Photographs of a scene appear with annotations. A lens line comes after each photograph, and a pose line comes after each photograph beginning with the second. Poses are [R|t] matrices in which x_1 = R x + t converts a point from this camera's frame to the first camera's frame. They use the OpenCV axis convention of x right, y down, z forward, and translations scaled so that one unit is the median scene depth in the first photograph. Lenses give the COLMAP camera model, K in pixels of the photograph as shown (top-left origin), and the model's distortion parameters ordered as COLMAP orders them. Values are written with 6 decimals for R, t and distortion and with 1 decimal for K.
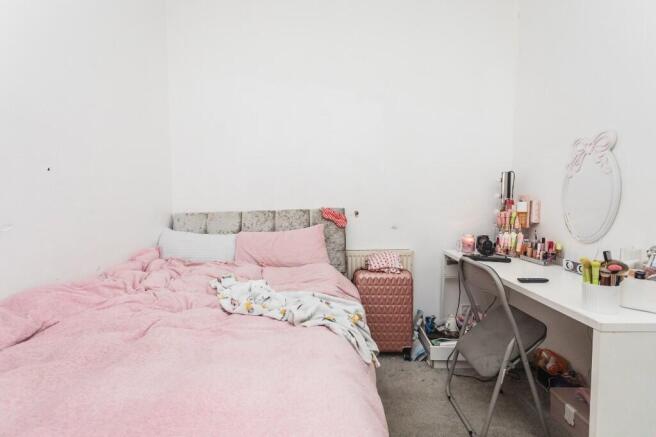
lens RADIAL K [[308.9, 0, 328.0], [0, 308.9, 218.5], [0, 0, 1]] dist [0.002114, 0.000249]
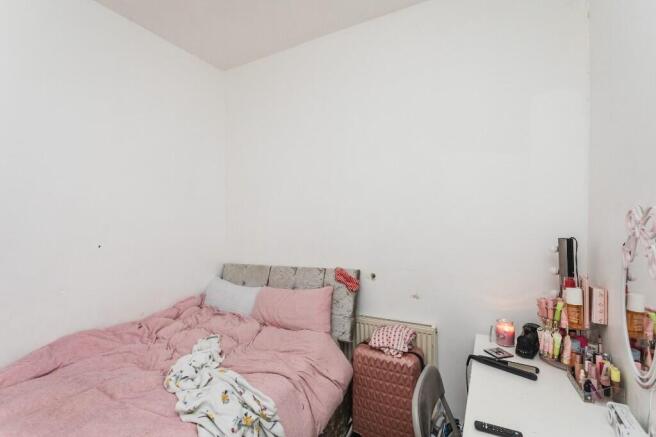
lens RADIAL K [[308.9, 0, 328.0], [0, 308.9, 218.5], [0, 0, 1]] dist [0.002114, 0.000249]
pose [[0.884305, -0.002921, -0.466901, 0.448392], [-0.024094, 0.998363, -0.051878, -0.152270], [0.466288, 0.057126, 0.882786, 0.138513]]
